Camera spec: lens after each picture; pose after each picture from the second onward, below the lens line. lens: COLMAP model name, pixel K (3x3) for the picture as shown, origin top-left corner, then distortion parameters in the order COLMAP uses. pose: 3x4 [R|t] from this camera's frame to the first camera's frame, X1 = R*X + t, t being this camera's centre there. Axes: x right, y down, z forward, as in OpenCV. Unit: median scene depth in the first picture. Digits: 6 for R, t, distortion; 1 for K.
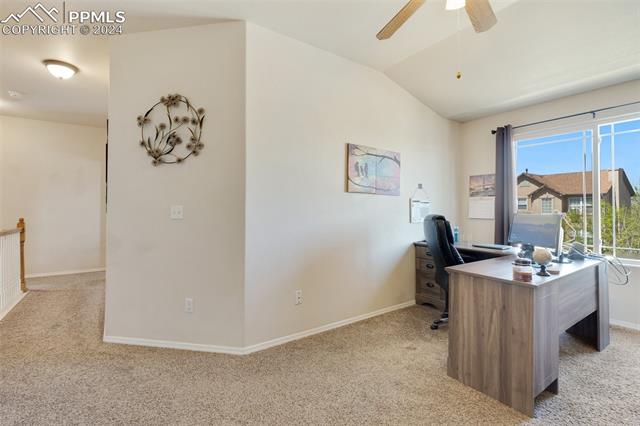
lens RADIAL K [[298.7, 0, 314.8], [0, 298.7, 204.3], [0, 0, 1]] dist [-0.001141, -0.000129]
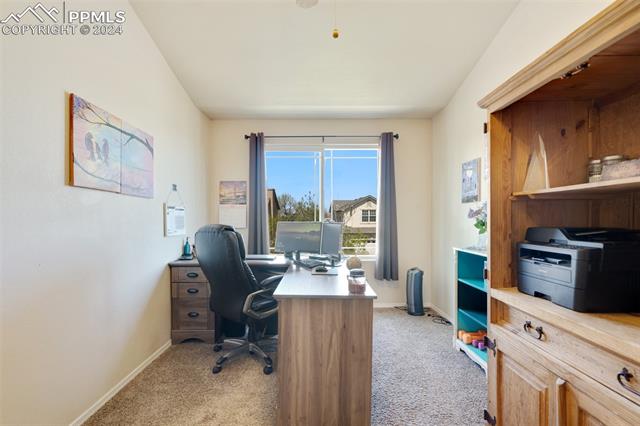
lens RADIAL K [[298.7, 0, 317.6], [0, 298.7, 222.7], [0, 0, 1]] dist [-0.001141, -0.000129]
pose [[0.559042, -0.015335, 0.828997, -0.085355], [-0.008829, 0.999662, 0.024446, 0.007720], [-0.829092, -0.020985, 0.558718, 0.330450]]
